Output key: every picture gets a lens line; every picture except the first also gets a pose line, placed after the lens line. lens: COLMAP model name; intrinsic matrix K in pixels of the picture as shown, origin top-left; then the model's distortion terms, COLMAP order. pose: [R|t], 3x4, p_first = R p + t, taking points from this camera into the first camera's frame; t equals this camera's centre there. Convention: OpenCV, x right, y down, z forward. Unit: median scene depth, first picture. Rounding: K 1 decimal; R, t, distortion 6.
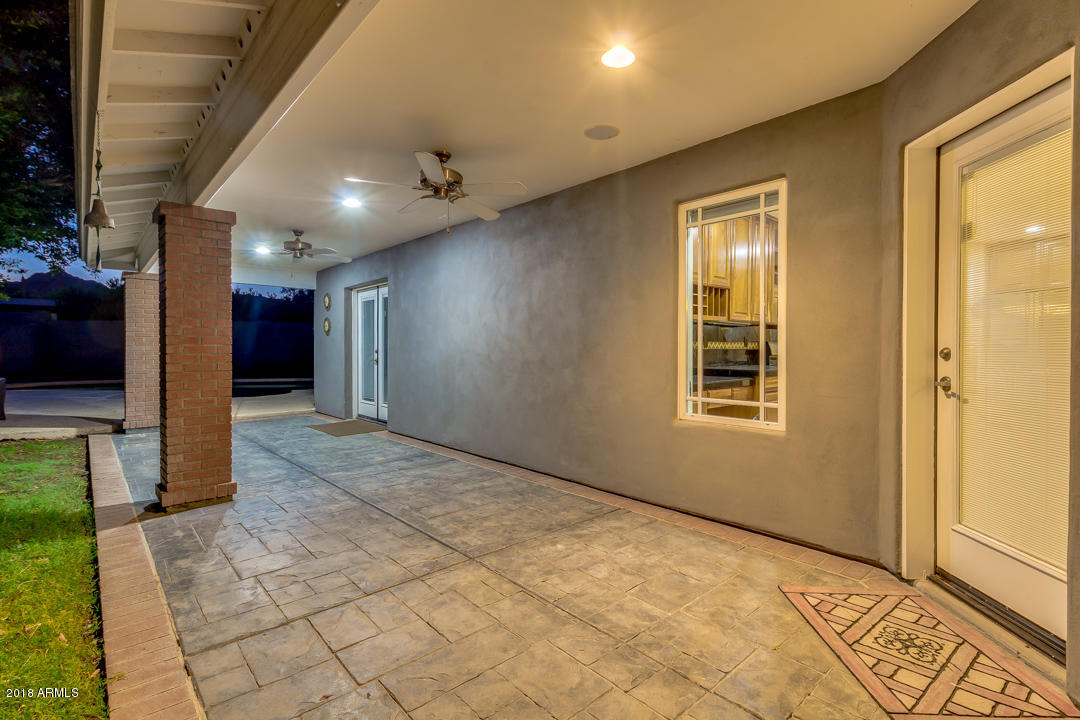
lens RADIAL K [[519.5, 0, 547.8], [0, 519.5, 349.8], [0, 0, 1]] dist [0.015583, -0.001283]
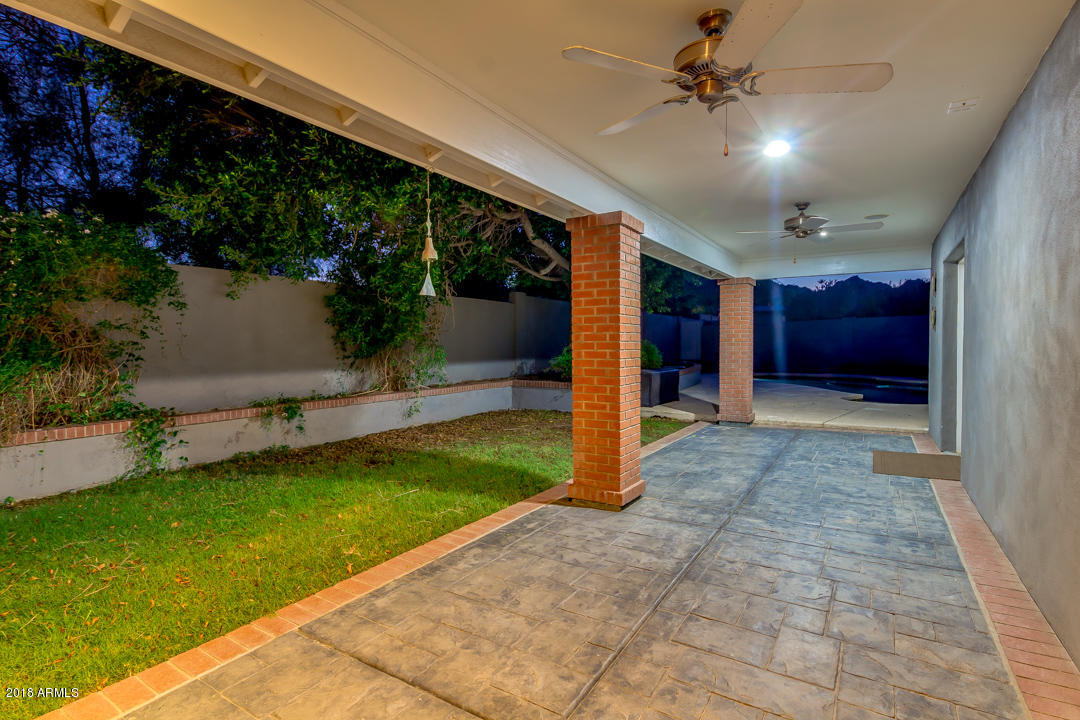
lens RADIAL K [[519.5, 0, 546.7], [0, 519.5, 353.7], [0, 0, 1]] dist [0.015583, -0.001283]
pose [[0.281583, 0.017994, -0.959368, 0.236941], [-0.001354, 0.999831, 0.018356, -0.016892], [0.959536, -0.003870, 0.281560, 0.523717]]
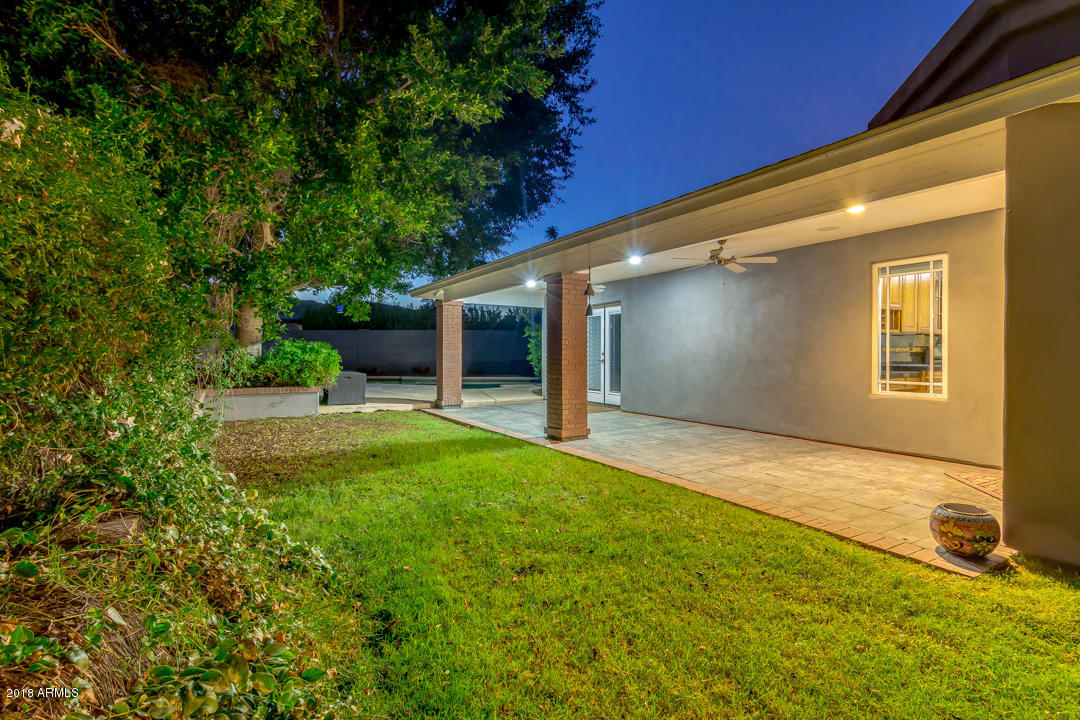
lens RADIAL K [[519.5, 0, 556.9], [0, 519.5, 353.4], [0, 0, 1]] dist [0.015583, -0.001283]
pose [[0.980102, -0.000233, -0.198496, -0.312305], [0.000330, 1.000000, 0.000459, 0.001898], [0.198496, -0.000515, 0.980102, -0.640225]]
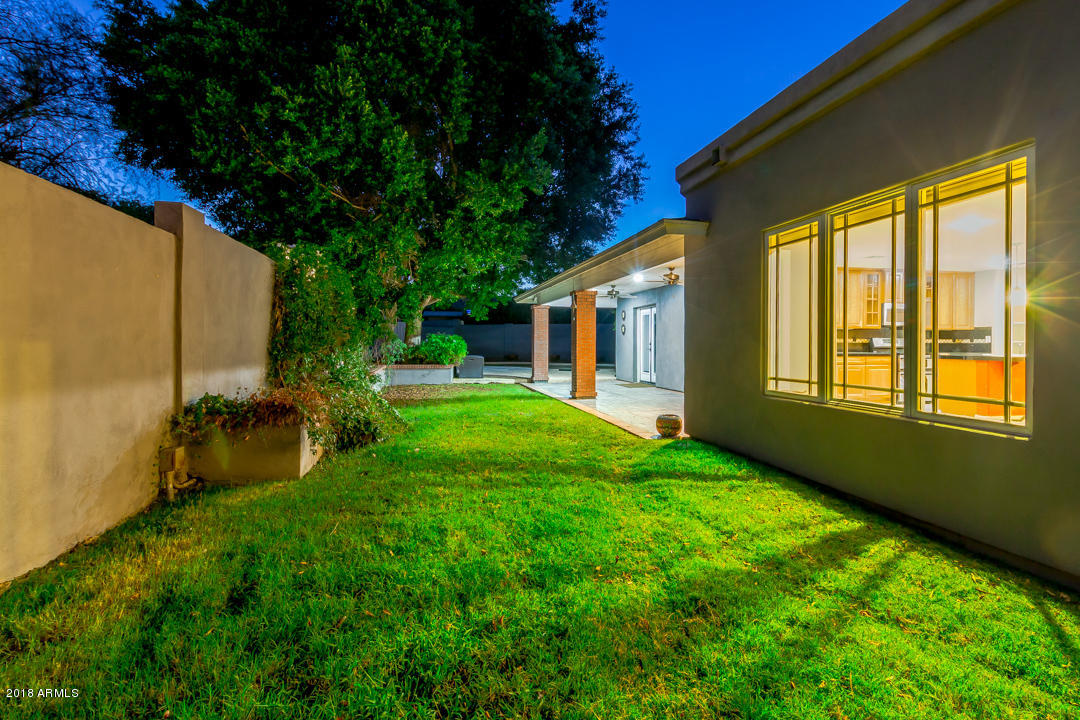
lens RADIAL K [[519.5, 0, 558.5], [0, 519.5, 346.8], [0, 0, 1]] dist [0.015583, -0.001283]
pose [[0.875193, 0.005367, -0.483744, 0.446059], [-0.003211, 0.999981, 0.005285, 0.008458], [0.483763, -0.003072, 0.875193, -1.232672]]
